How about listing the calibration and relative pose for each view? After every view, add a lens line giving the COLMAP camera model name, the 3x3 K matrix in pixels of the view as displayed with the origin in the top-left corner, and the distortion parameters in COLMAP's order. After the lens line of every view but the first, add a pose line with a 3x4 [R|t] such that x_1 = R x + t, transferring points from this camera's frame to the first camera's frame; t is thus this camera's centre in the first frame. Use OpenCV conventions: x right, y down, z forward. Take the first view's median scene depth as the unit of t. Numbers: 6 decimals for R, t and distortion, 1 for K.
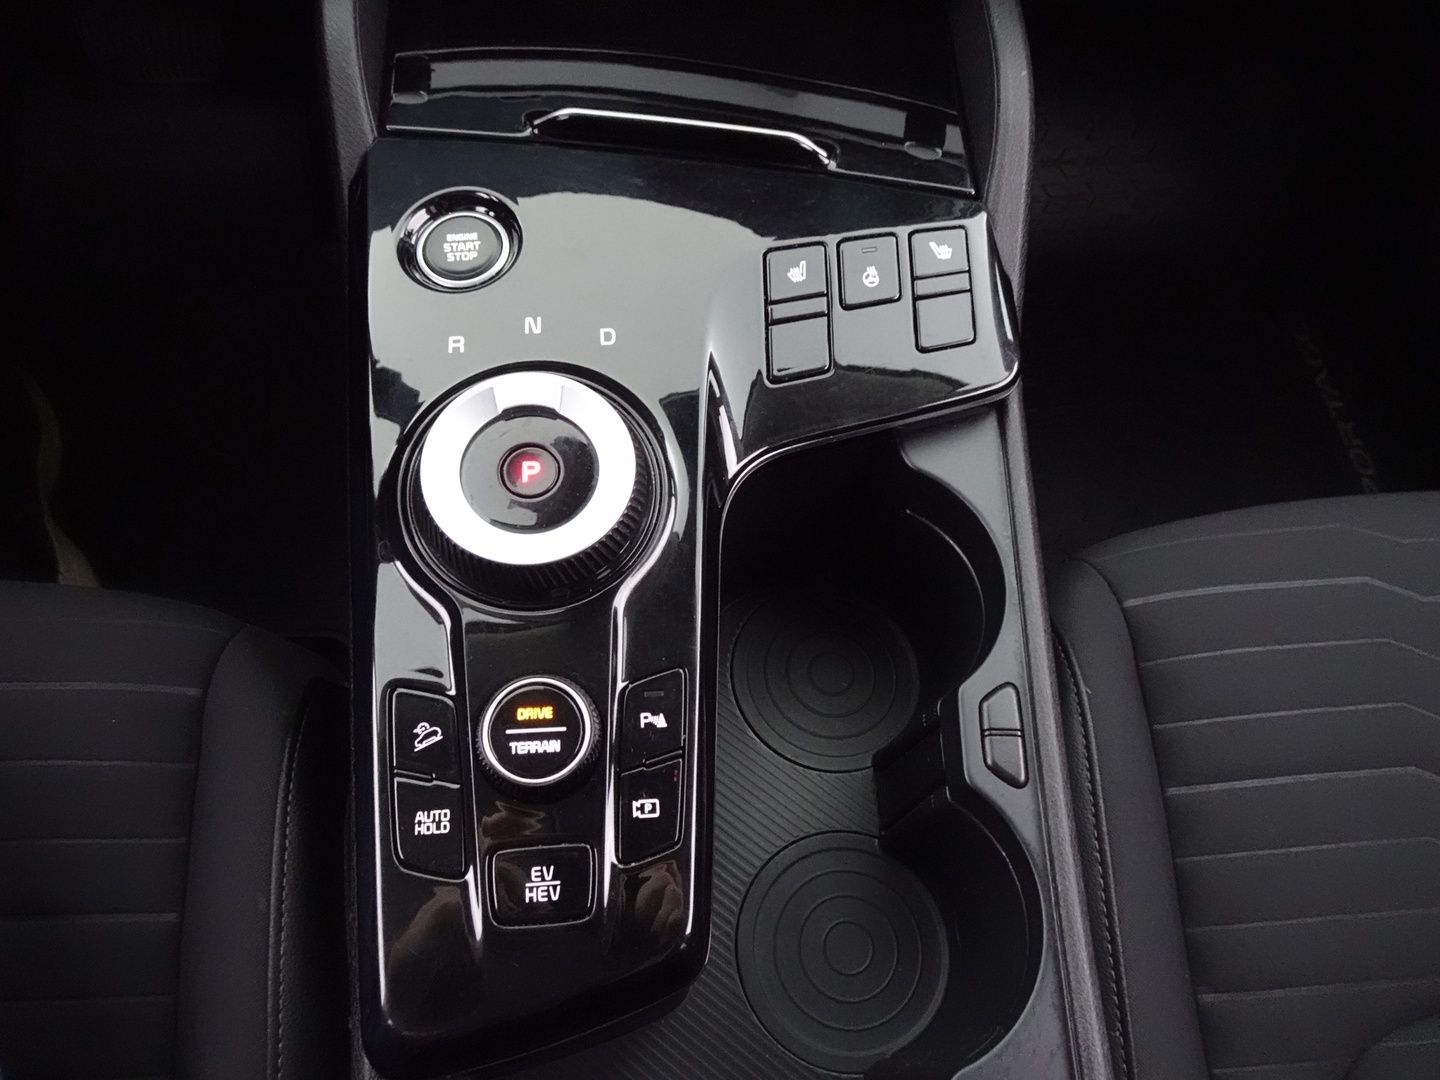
lens RADIAL K [[1055.4, 0, 717.9], [0, 1055.4, 543.7], [0, 0, 1]] dist [0.025415, -0.002222]
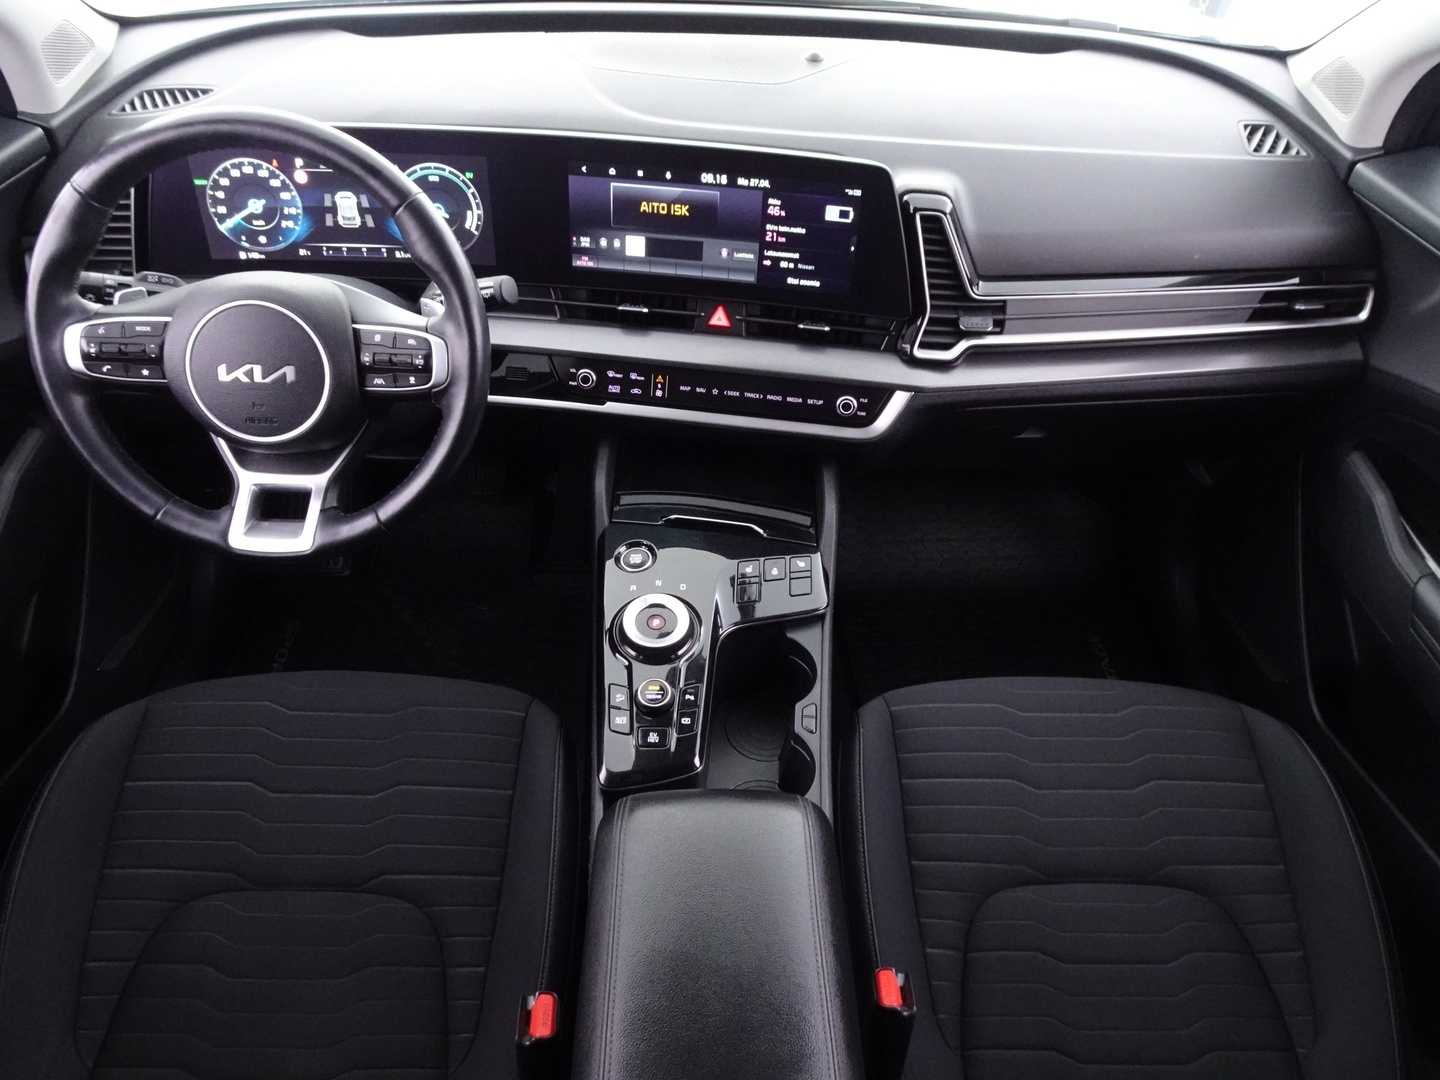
lens RADIAL K [[1055.4, 0, 717.9], [0, 1055.4, 543.7], [0, 0, 1]] dist [0.025415, -0.002222]
pose [[0.996579, 0.022166, -0.079618, 0.222331], [-0.047406, 0.942437, -0.331006, 0.652808], [0.067698, 0.333648, 0.940264, -1.787294]]
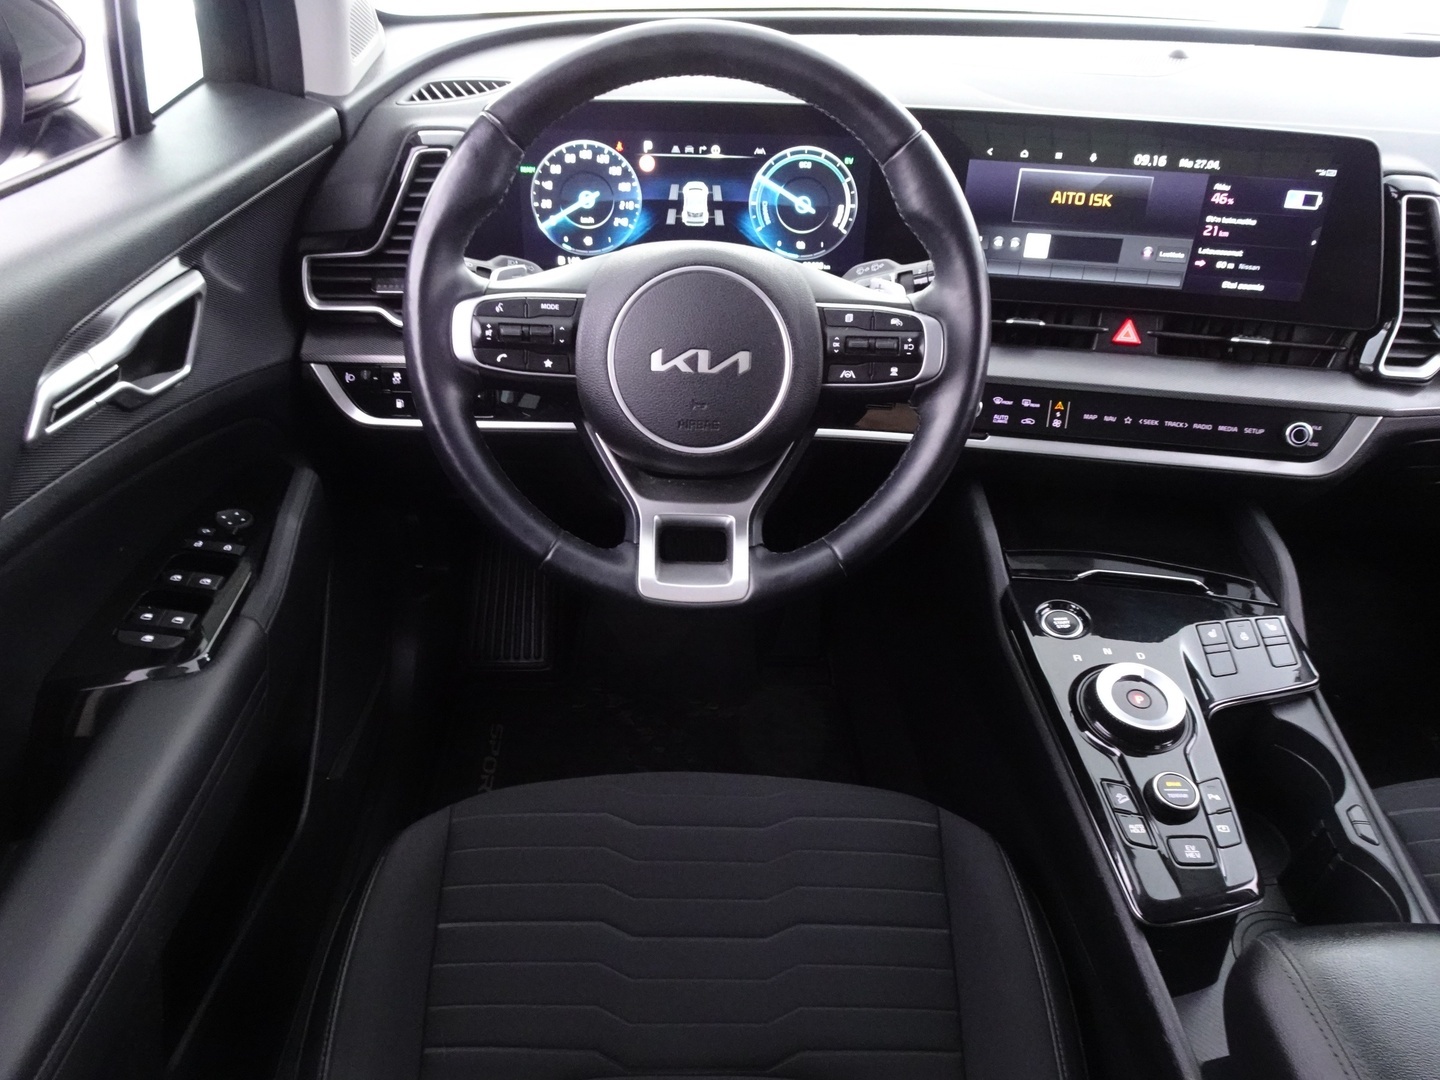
lens RADIAL K [[1055.4, 0, 717.9], [0, 1055.4, 543.7], [0, 0, 1]] dist [0.025415, -0.002222]
pose [[0.998404, 0.004161, -0.056313, -0.876824], [-0.028779, 0.895535, -0.444060, 0.630474], [0.048583, 0.444972, 0.894226, -1.216301]]
